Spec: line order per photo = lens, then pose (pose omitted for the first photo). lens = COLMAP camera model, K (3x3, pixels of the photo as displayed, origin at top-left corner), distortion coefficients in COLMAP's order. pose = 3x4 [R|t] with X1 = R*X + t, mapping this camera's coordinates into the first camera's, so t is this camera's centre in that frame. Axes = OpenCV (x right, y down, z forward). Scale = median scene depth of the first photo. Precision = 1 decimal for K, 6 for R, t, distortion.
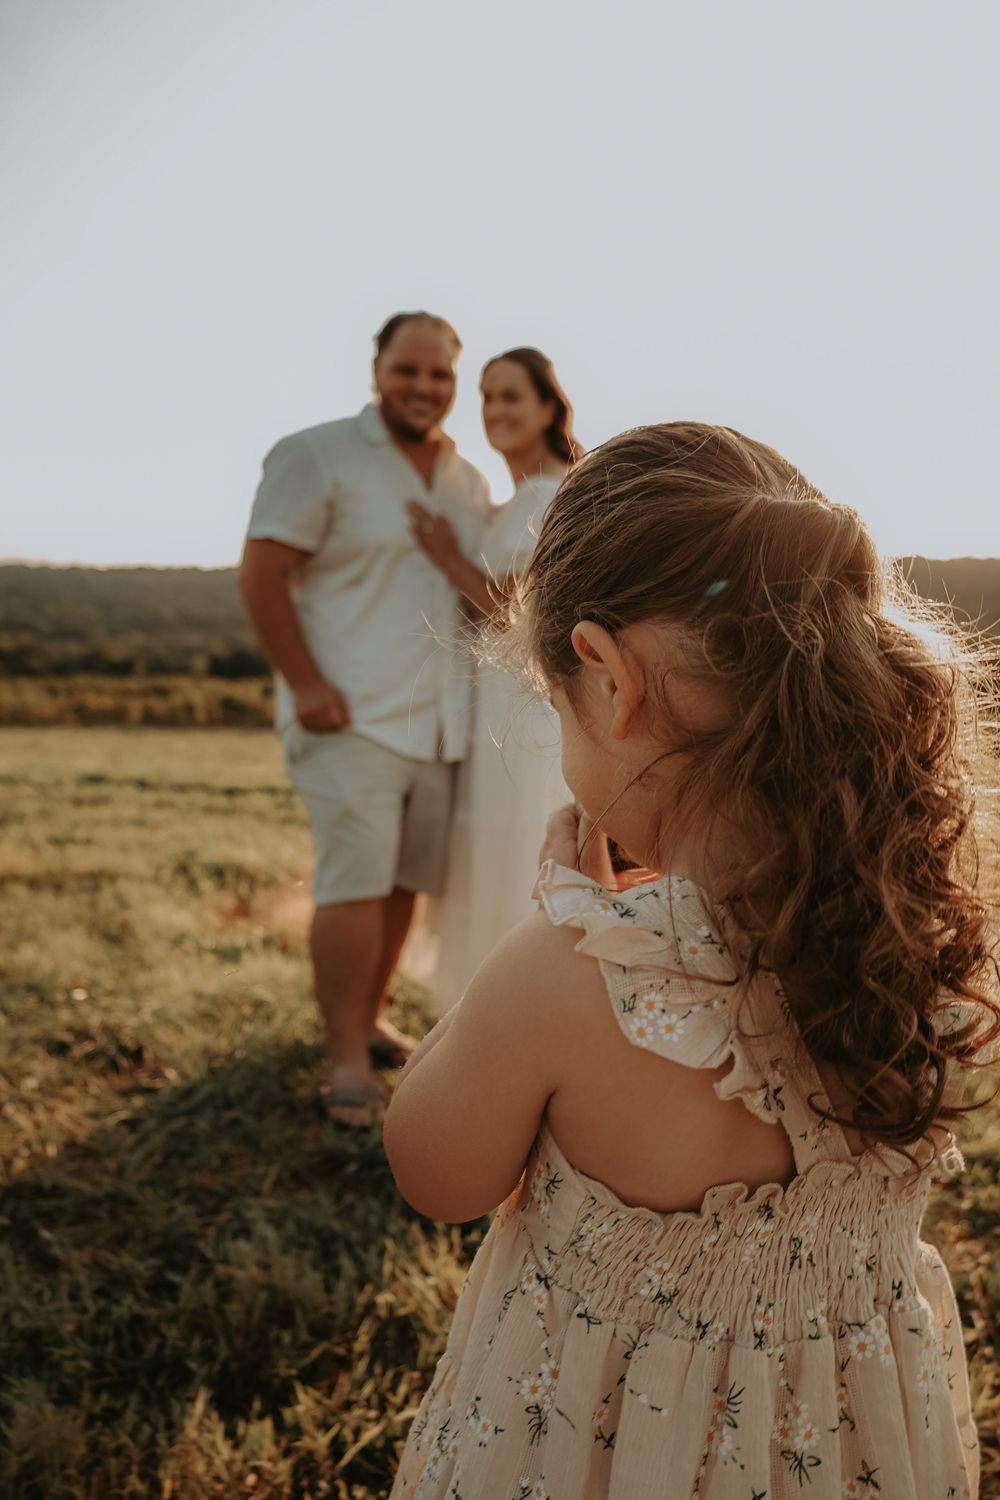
lens RADIAL K [[1026.9, 0, 500.8], [0, 1026.9, 750.9], [0, 0, 1]] dist [-0.003072, 0.000217]
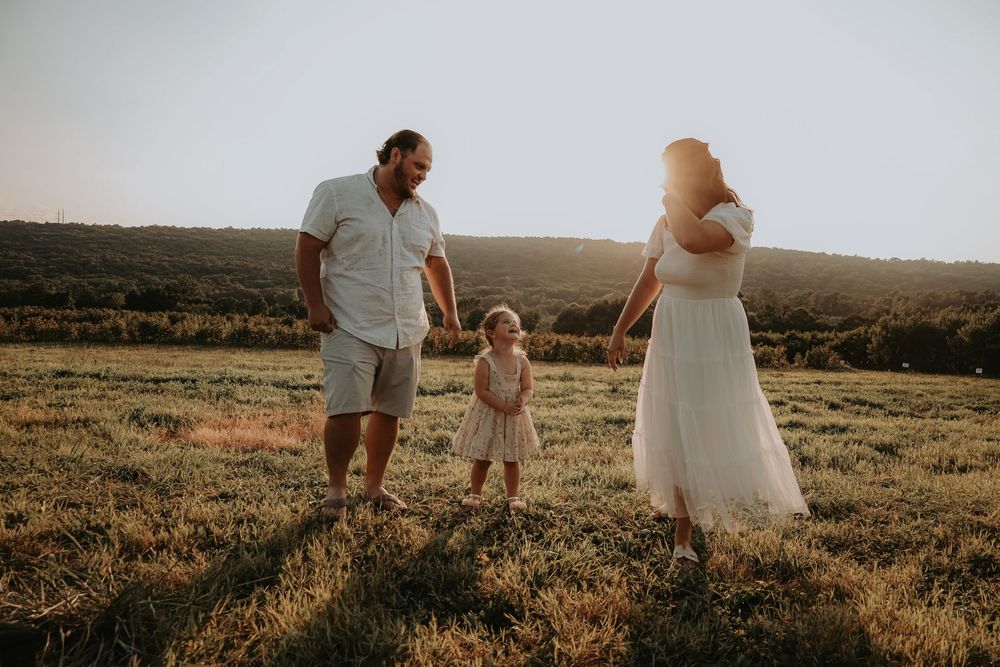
lens RADIAL K [[684.6, 0, 498.0], [0, 684.6, 333.8], [0, 0, 1]] dist [-0.003072, 0.000217]
pose [[0.975306, 0.002052, 0.220847, 0.031452], [0.006192, 0.999310, -0.036633, 0.008233], [-0.220770, 0.037096, 0.974620, -0.202372]]
